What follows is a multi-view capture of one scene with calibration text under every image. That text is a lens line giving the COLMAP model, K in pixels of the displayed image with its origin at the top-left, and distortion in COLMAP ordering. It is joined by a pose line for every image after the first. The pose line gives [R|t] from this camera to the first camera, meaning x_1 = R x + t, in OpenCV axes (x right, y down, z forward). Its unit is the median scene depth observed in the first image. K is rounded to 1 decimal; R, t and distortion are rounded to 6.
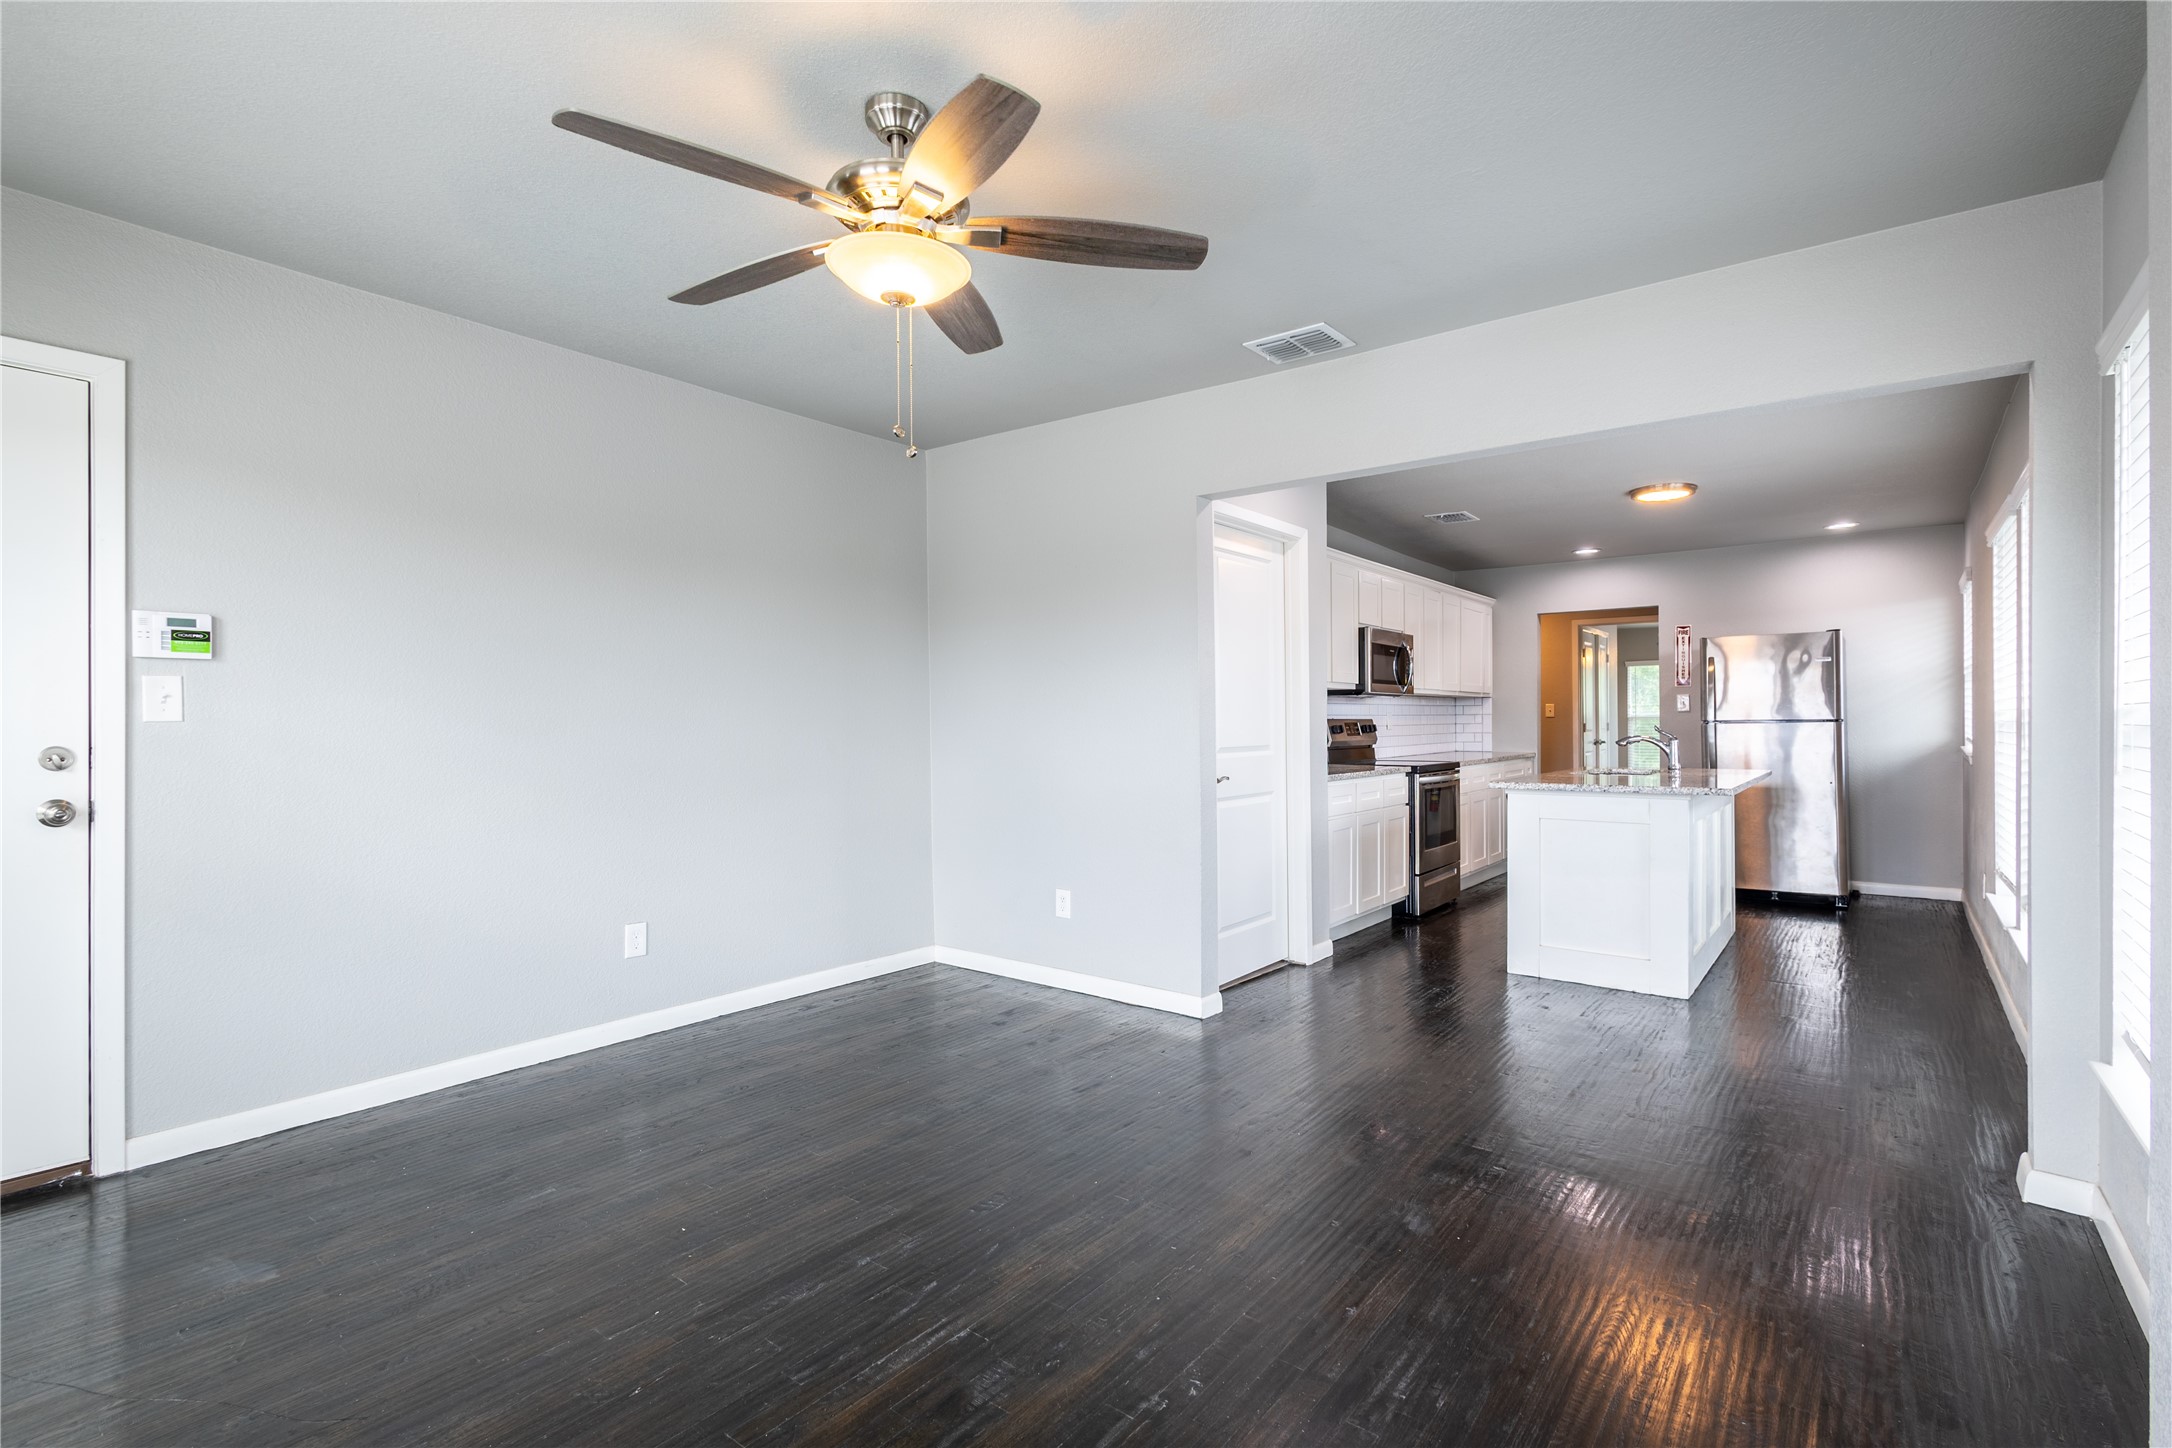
lens RADIAL K [[1001.0, 0, 1086.0], [0, 1001.0, 724.0], [0, 0, 1]] dist [0.002156, 0.000088]
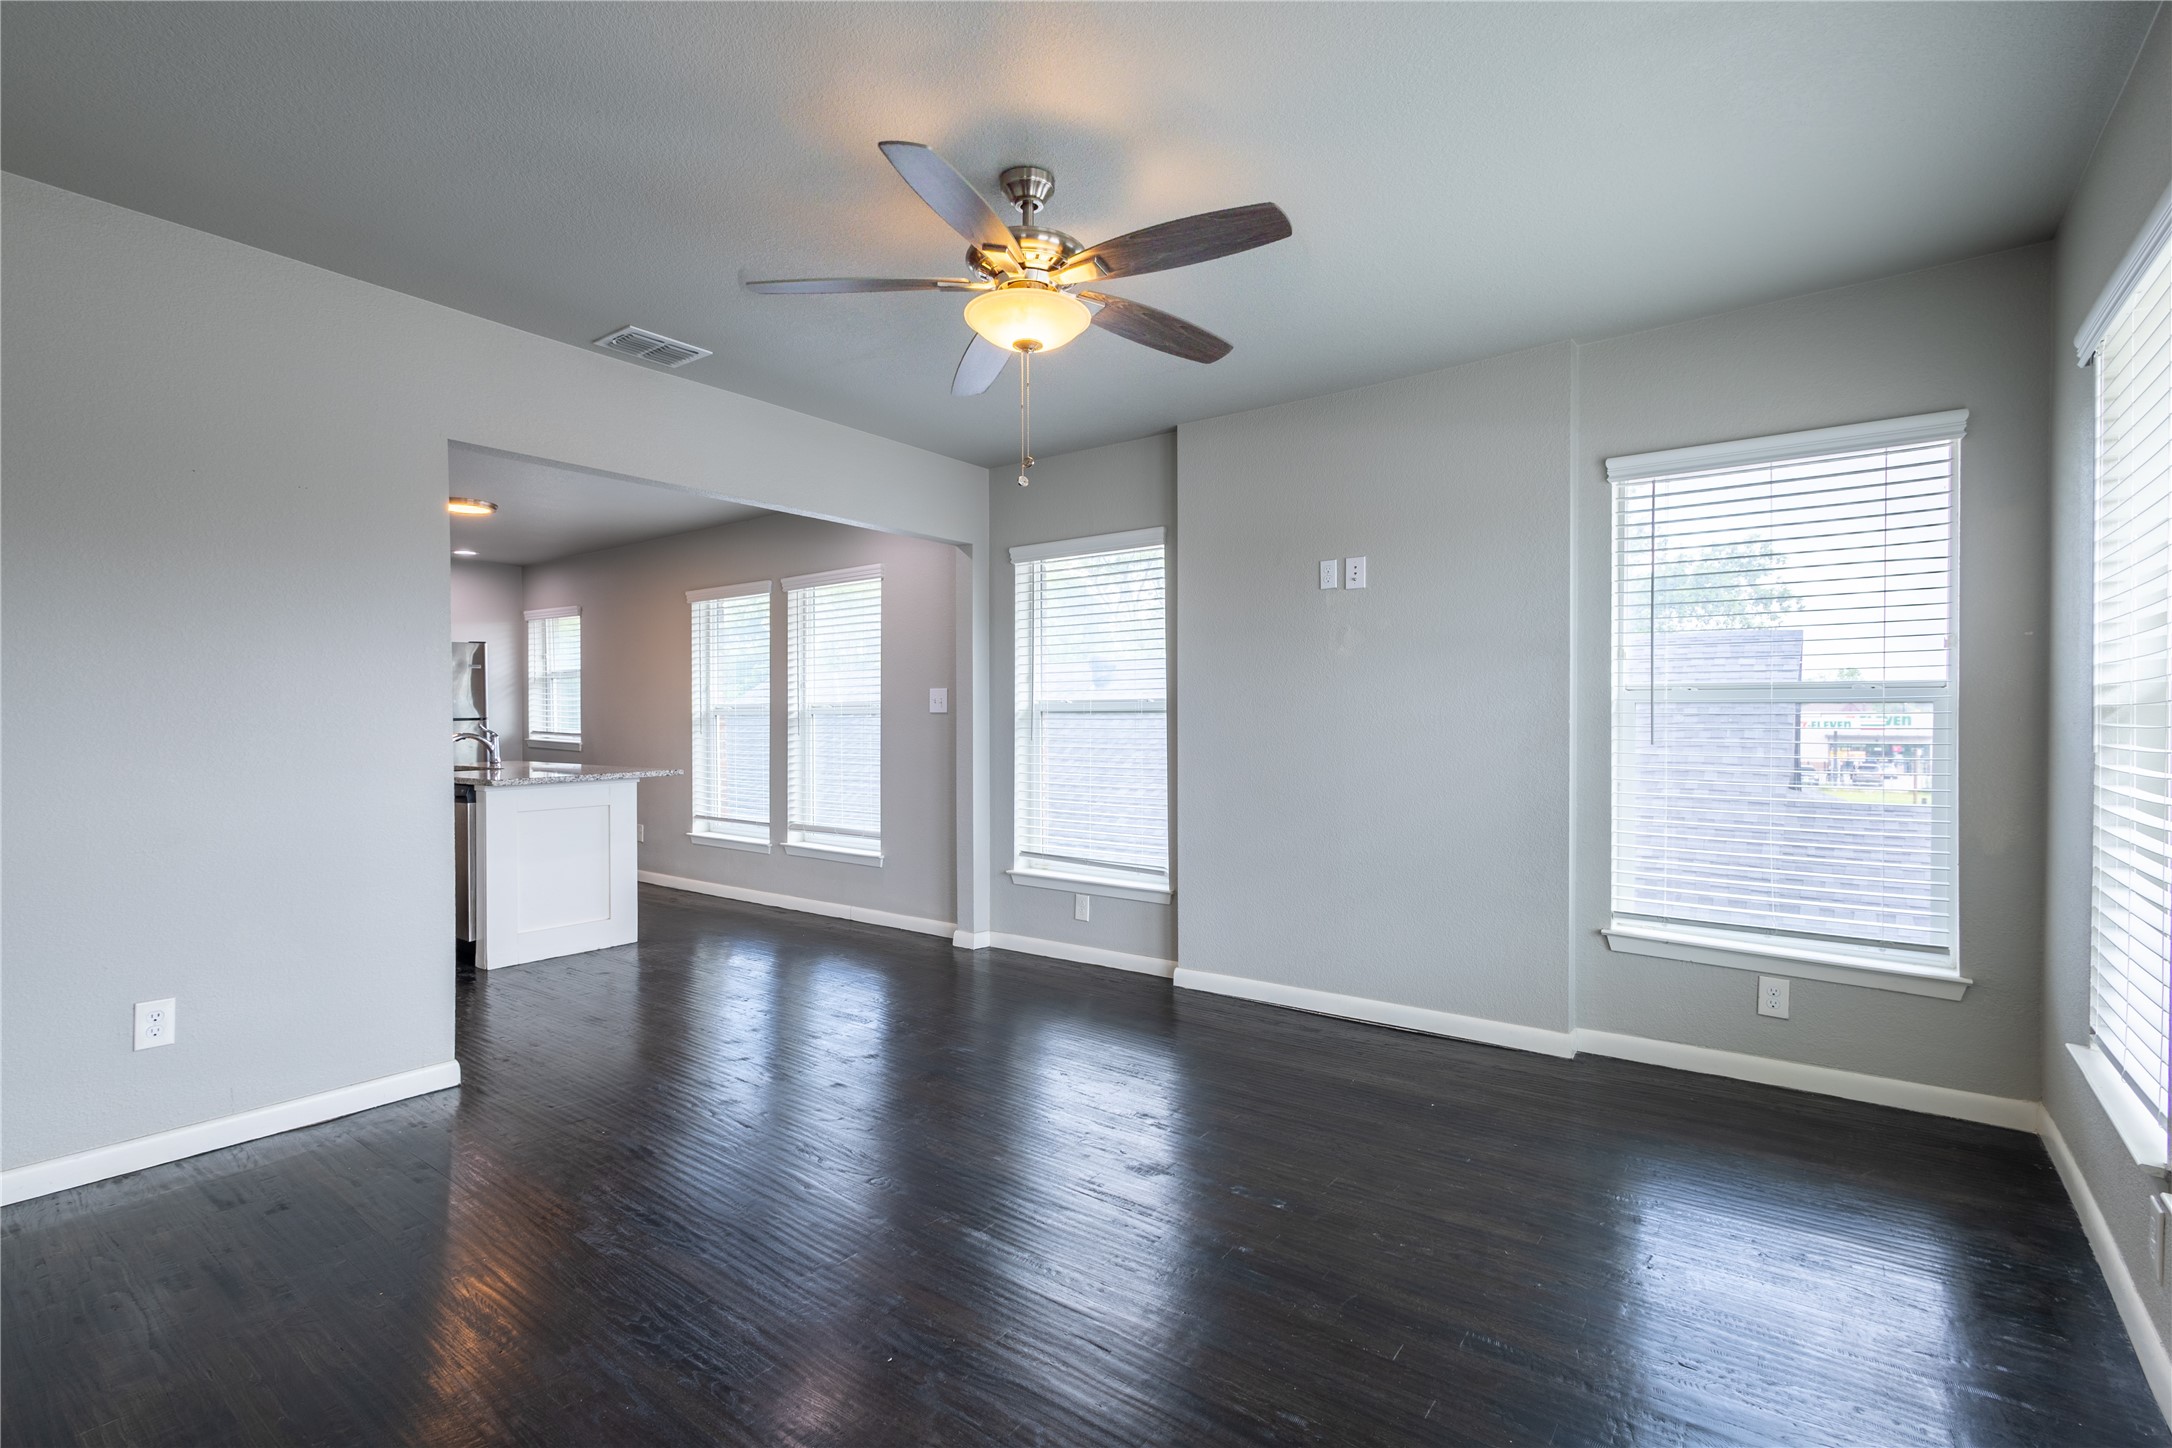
lens RADIAL K [[987.3, 0, 1082.6], [0, 987.3, 723.7], [0, 0, 1]] dist [0.001129, -0.000117]
pose [[-0.016602, -0.005485, 0.999847, -0.573132], [0.006083, 0.999966, 0.005586, 0.000133], [-0.999844, 0.006175, -0.016568, 0.418536]]
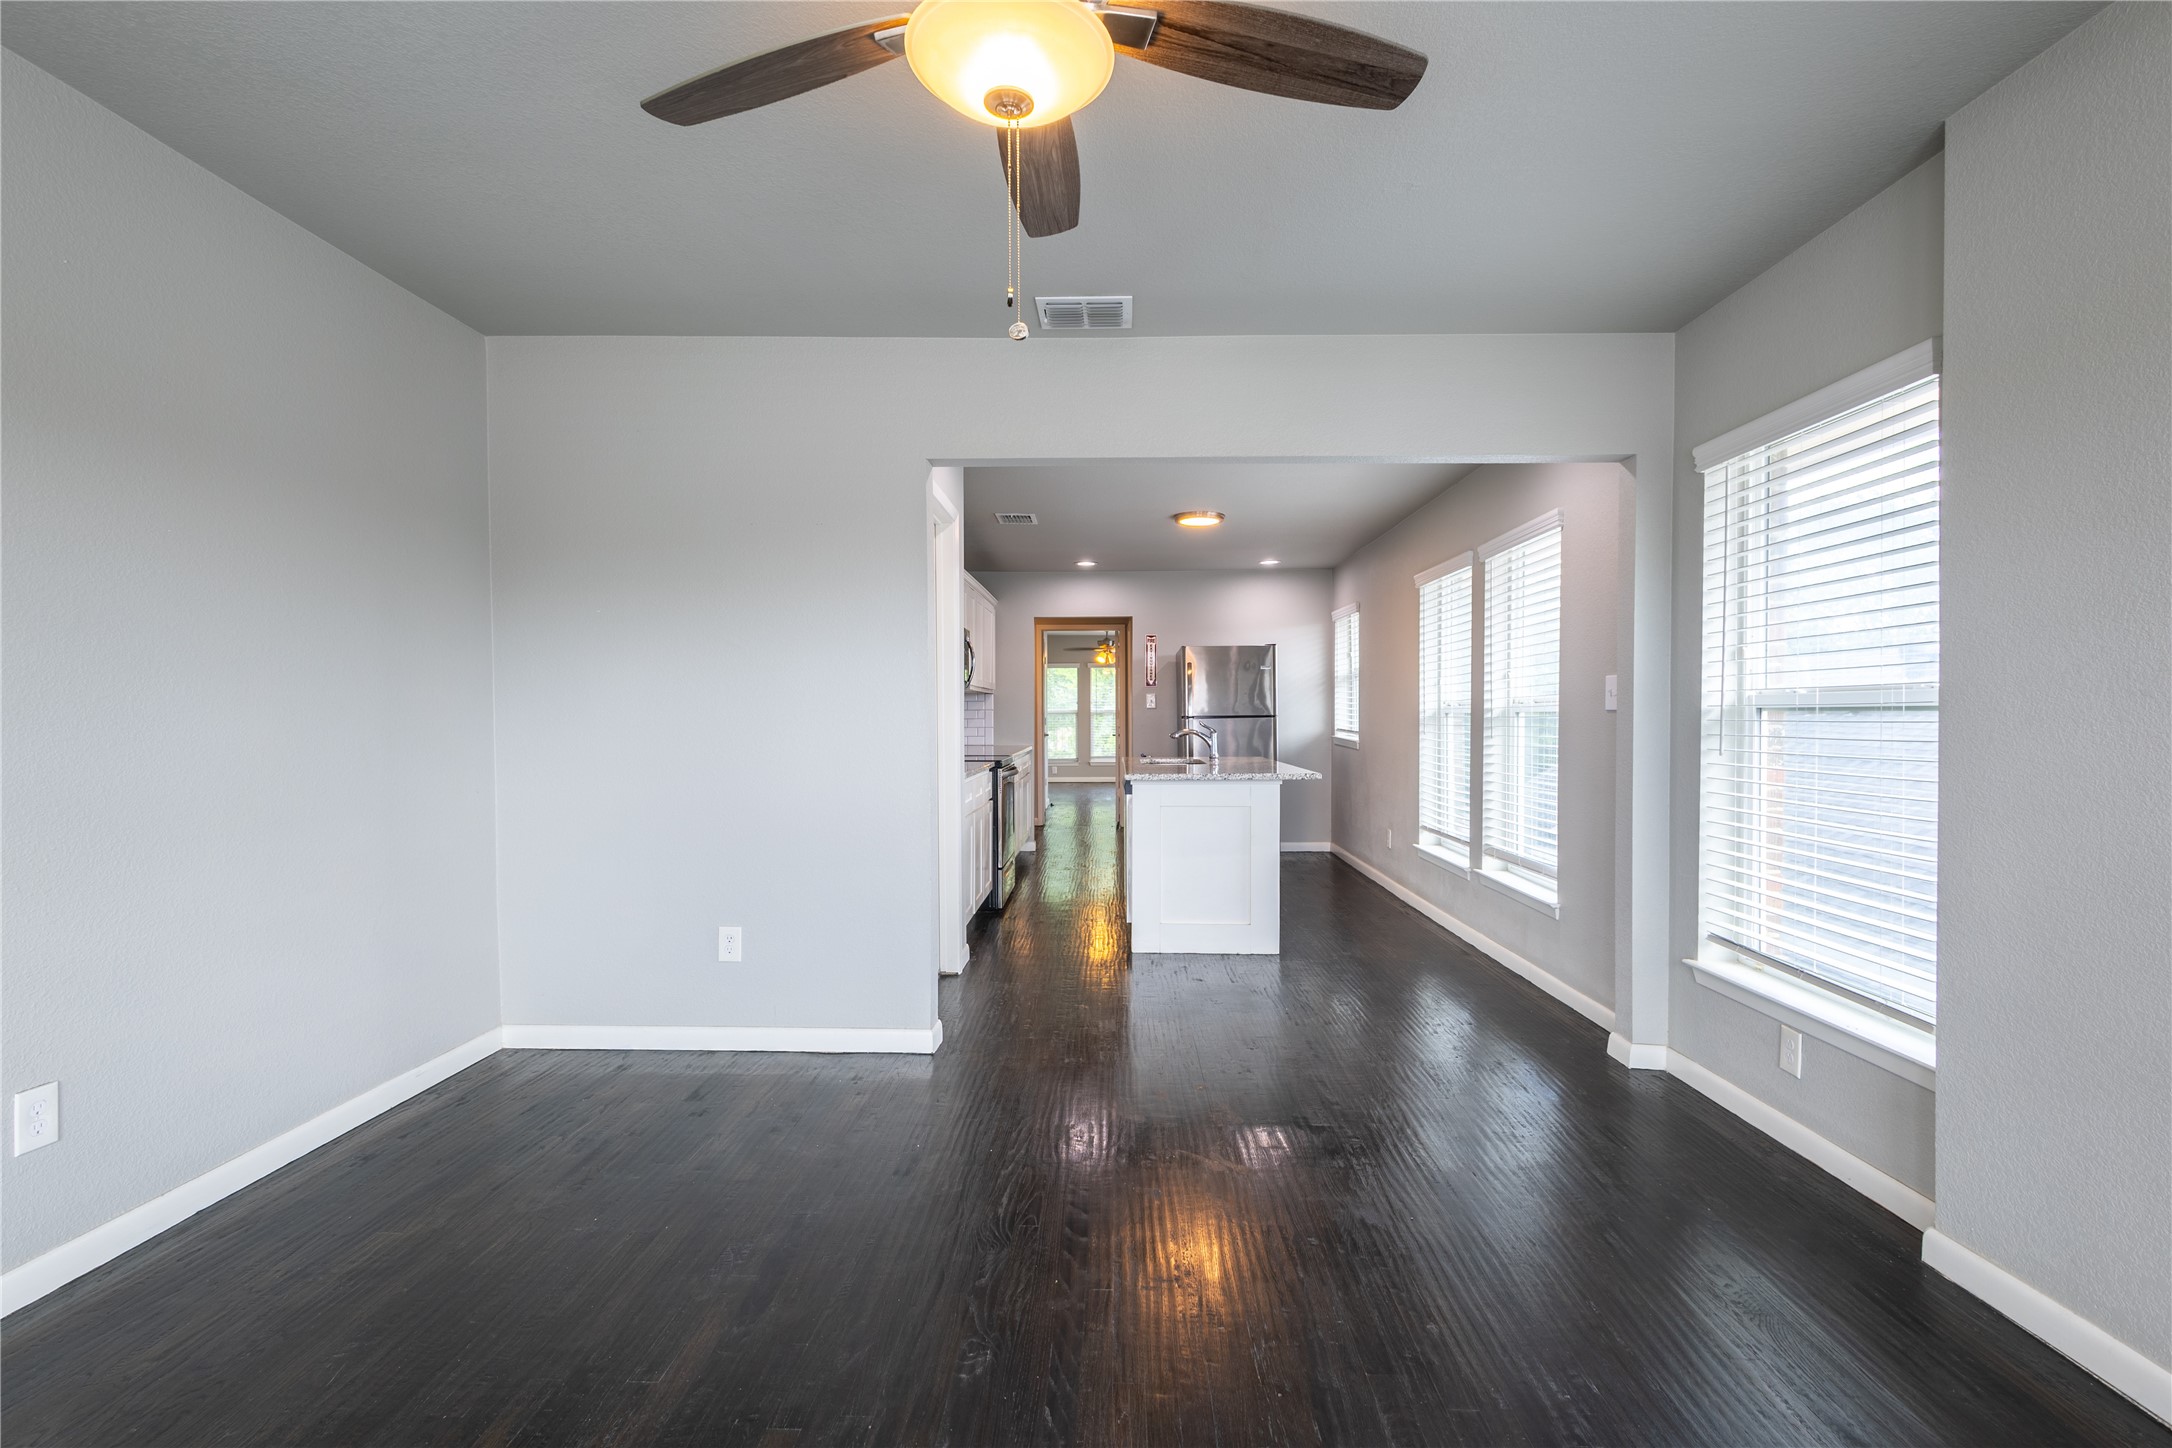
lens RADIAL K [[987.3, 0, 1082.6], [0, 987.3, 723.7], [0, 0, 1]] dist [0.001129, -0.000117]
pose [[0.808066, -0.002849, 0.589085, -0.238734], [-0.000225, 0.999987, 0.005145, -0.000516], [-0.589091, -0.004290, 0.808055, 0.182482]]
